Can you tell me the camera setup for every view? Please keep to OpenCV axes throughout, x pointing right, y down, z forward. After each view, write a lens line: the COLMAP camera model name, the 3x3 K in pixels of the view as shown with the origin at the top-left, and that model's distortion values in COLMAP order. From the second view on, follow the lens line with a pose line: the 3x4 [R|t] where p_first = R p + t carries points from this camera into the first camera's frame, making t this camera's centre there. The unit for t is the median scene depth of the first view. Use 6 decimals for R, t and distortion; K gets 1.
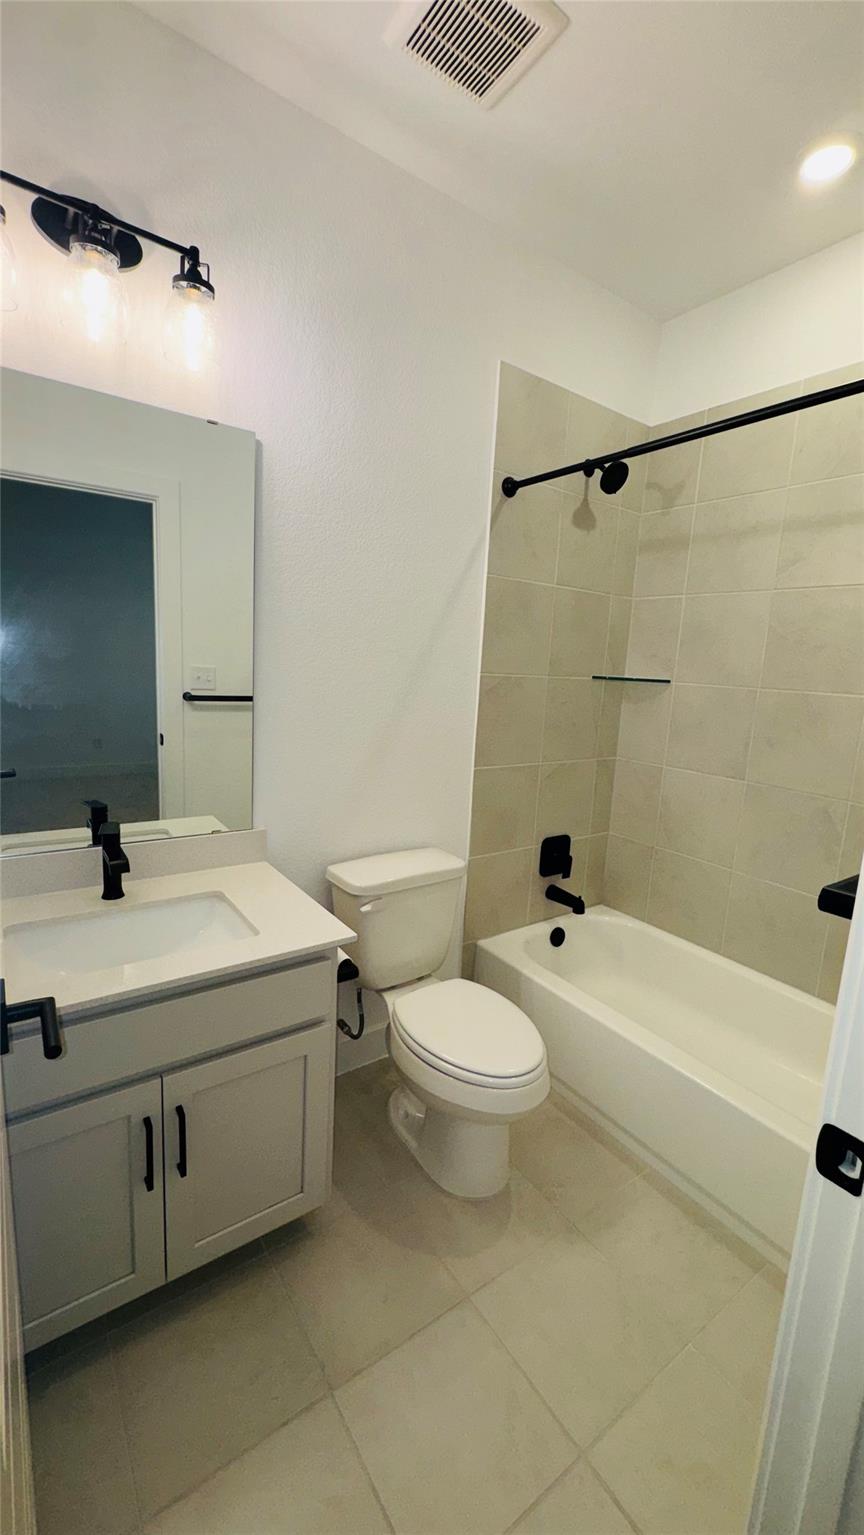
lens RADIAL K [[613.5, 0, 435.9], [0, 613.5, 763.4], [0, 0, 1]] dist [-0.004561, -0.000199]
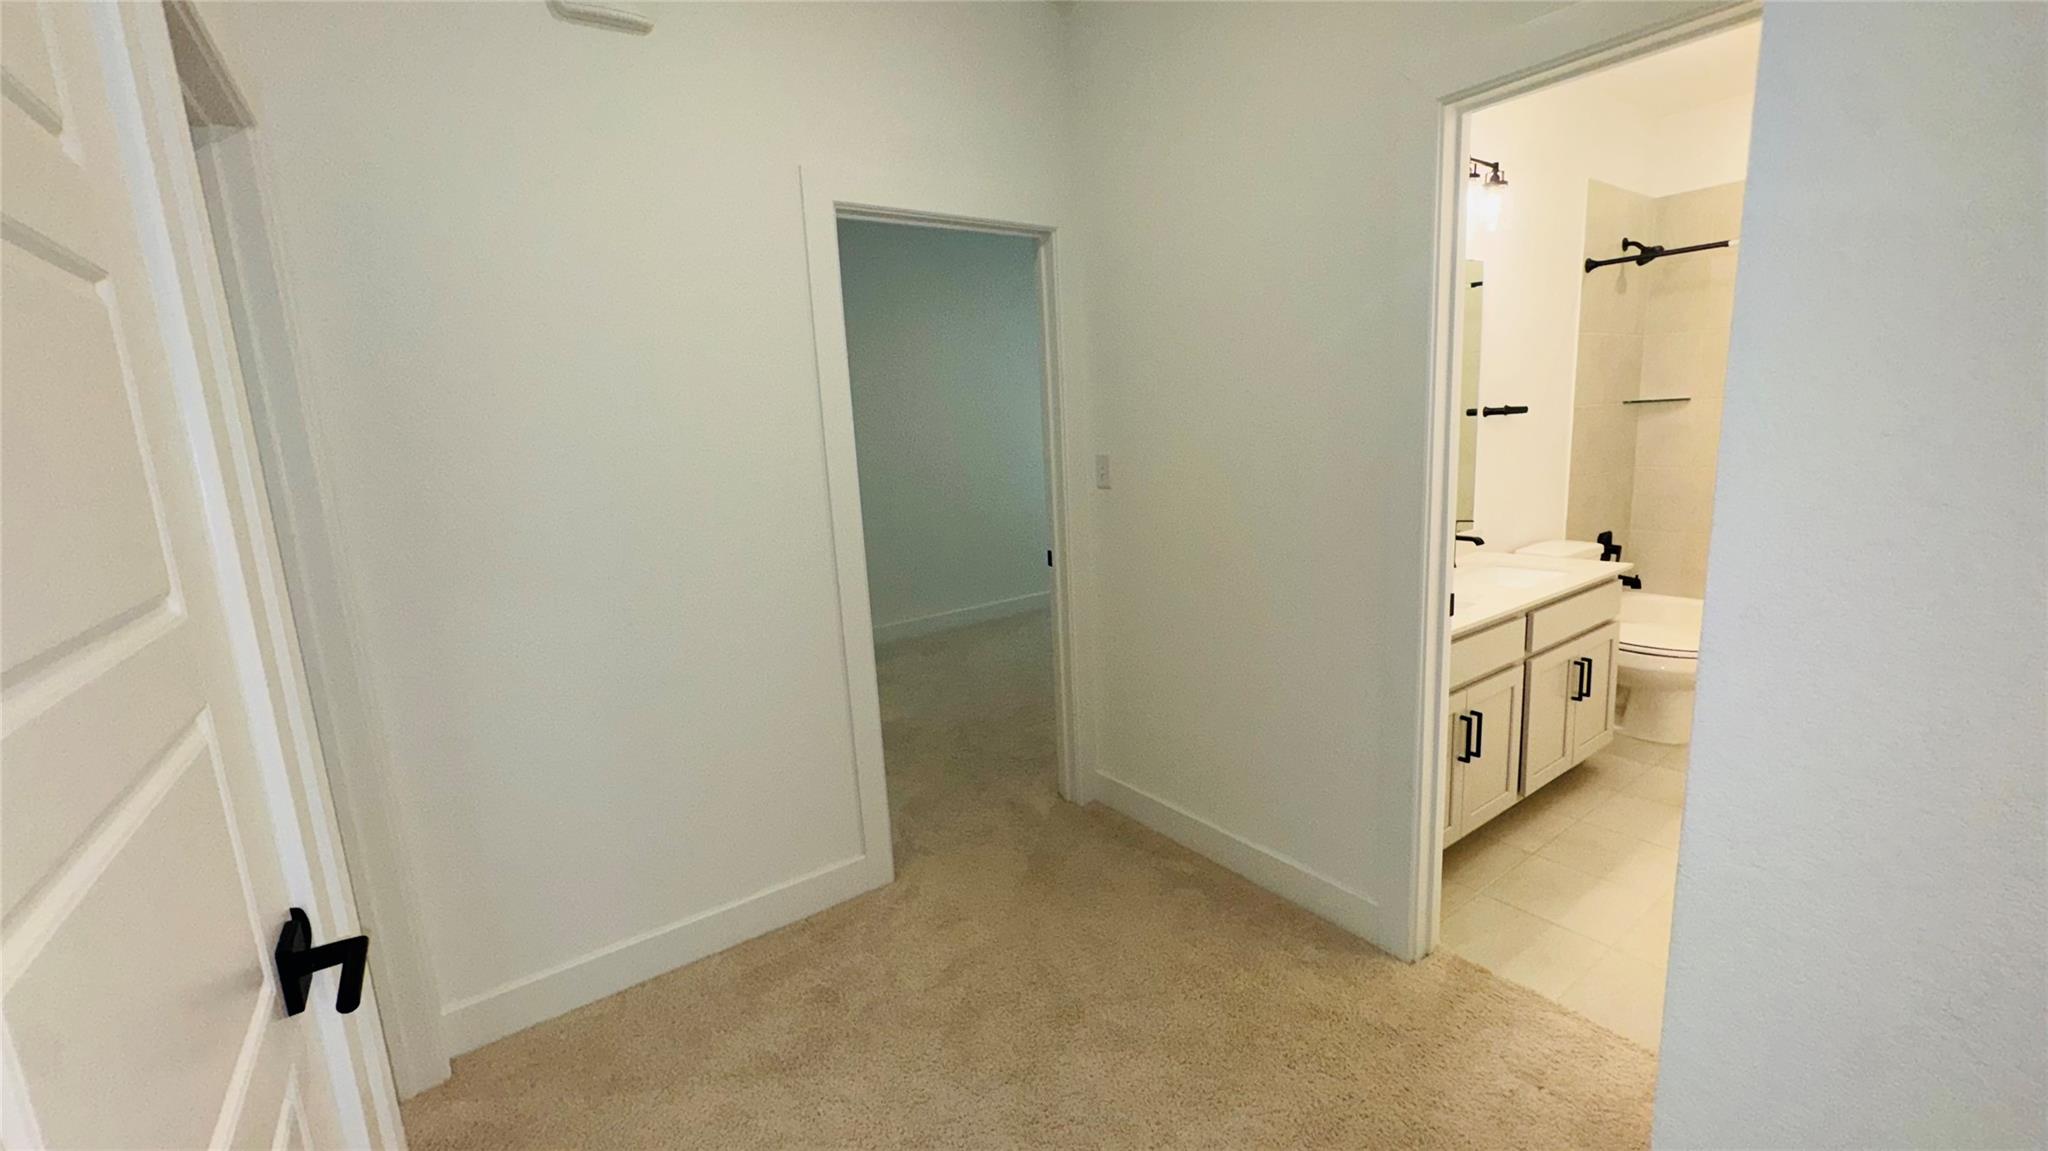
lens RADIAL K [[818.5, 0, 1023.0], [0, 818.5, 571.7], [0, 0, 1]] dist [-0.004561, -0.000199]
pose [[0.994080, -0.108067, -0.011240, -1.397642], [0.108228, 0.994016, 0.014807, 0.066809], [0.009572, -0.015935, 0.999827, -0.972974]]
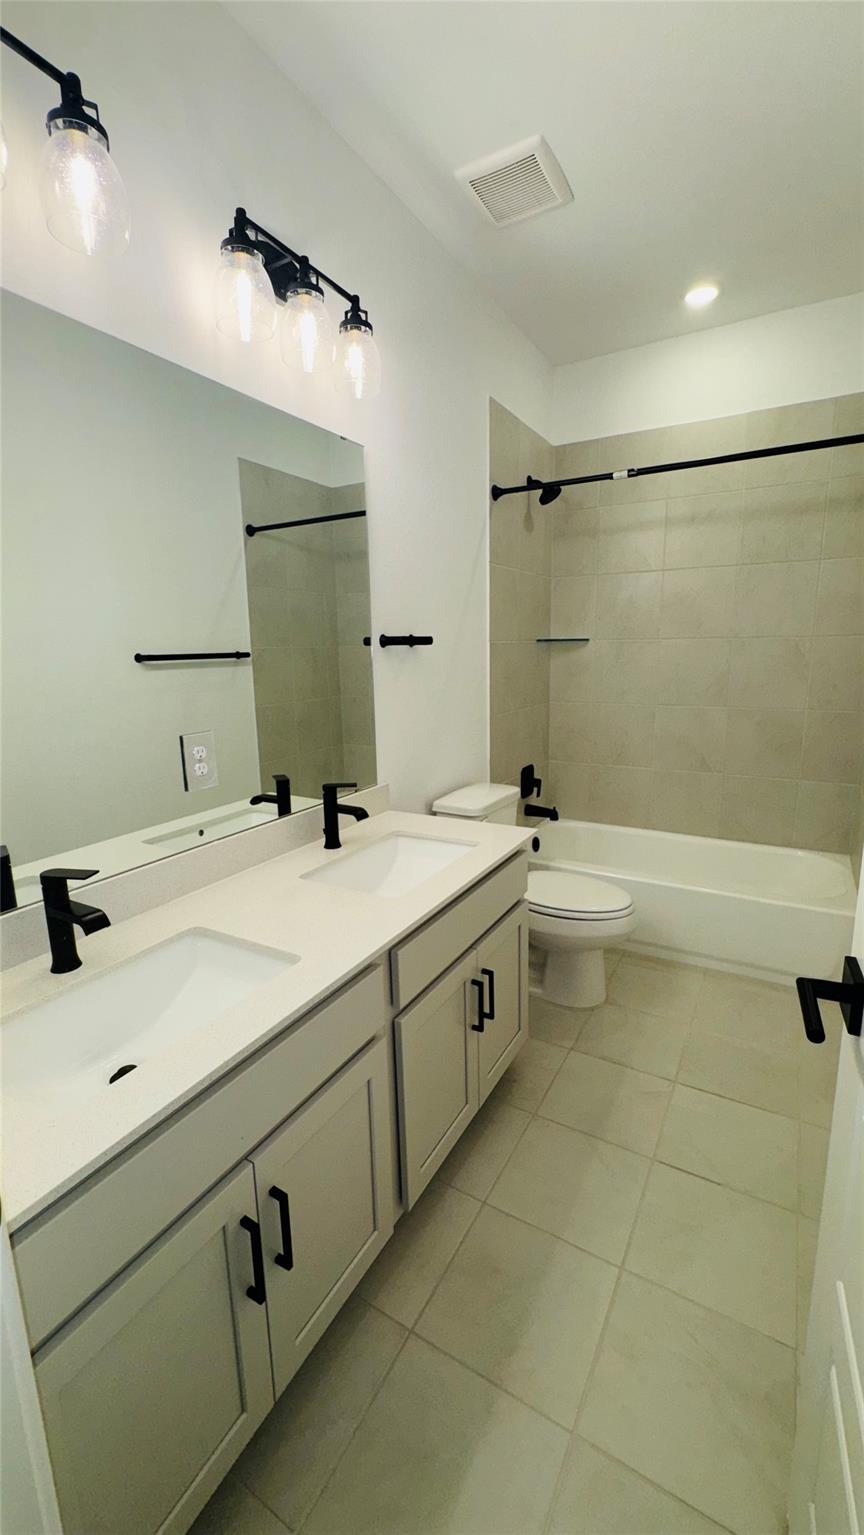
lens RADIAL K [[613.5, 0, 435.9], [0, 613.5, 763.4], [0, 0, 1]] dist [-0.004561, -0.000199]
pose [[0.904384, -0.149364, 0.399726, -0.699948], [0.135193, 0.988776, 0.063596, 0.008870], [-0.404738, -0.003475, 0.914426, -0.136009]]
